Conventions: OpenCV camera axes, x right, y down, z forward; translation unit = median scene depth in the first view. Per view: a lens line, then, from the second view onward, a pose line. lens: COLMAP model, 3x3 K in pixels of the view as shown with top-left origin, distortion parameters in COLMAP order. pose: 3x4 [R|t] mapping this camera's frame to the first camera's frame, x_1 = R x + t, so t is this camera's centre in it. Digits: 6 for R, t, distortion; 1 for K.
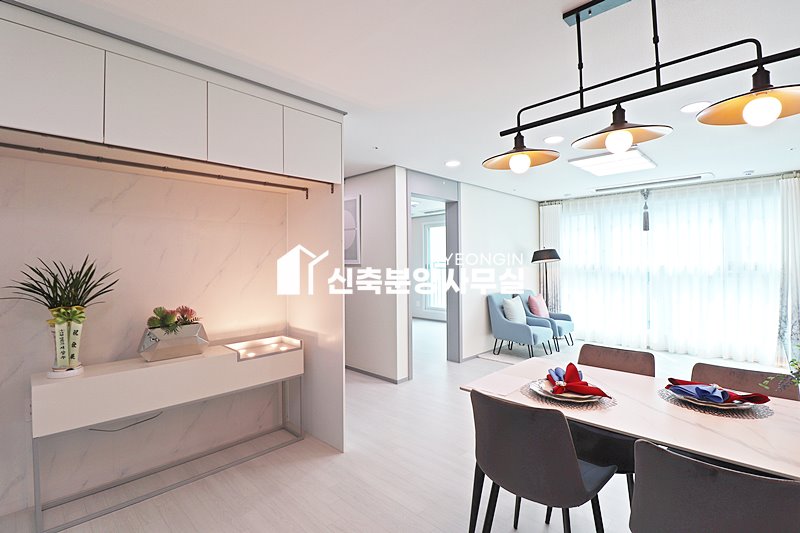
lens RADIAL K [[380.4, 0, 397.0], [0, 380.4, 259.4], [0, 0, 1]] dist [0.002203, -0.016597]
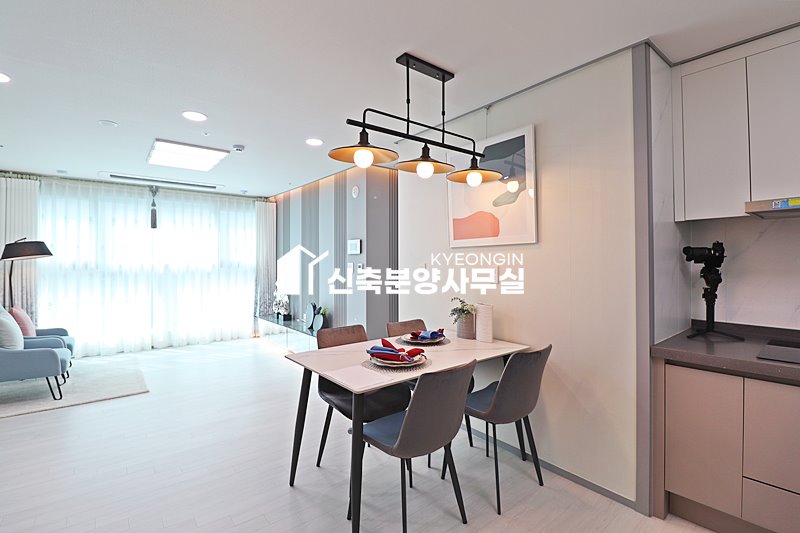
lens RADIAL K [[369.5, 0, 399.3], [0, 369.5, 258.2], [0, 0, 1]] dist [0.001442, -0.014783]
pose [[0.115167, 0.016151, 0.993215, -0.244624], [-0.007593, 0.999853, -0.015378, 0.013616], [-0.993317, -0.005771, 0.115272, 0.286128]]
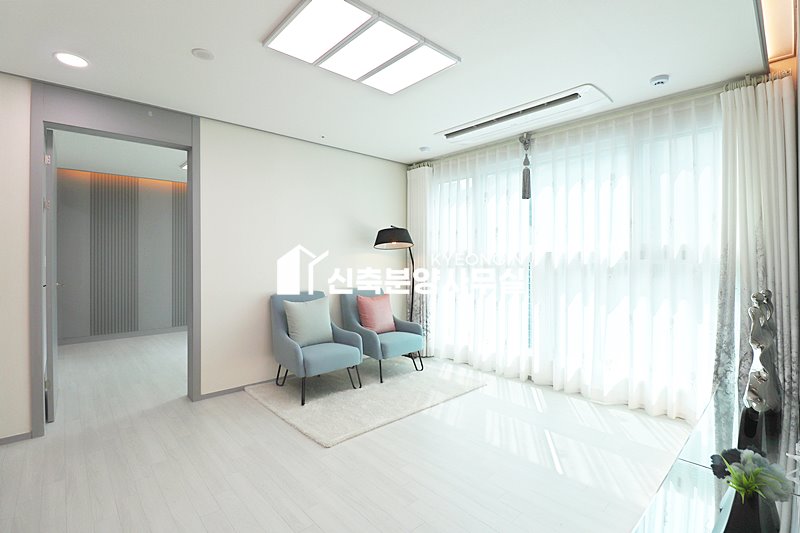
lens RADIAL K [[371.7, 0, 399.5], [0, 371.7, 259.9], [0, 0, 1]] dist [-0.000984, -0.011746]
pose [[0.998852, 0.007417, -0.047334, 0.527661], [-0.006641, 0.999841, 0.016542, 0.022571], [0.047449, -0.016209, 0.998742, 0.398441]]
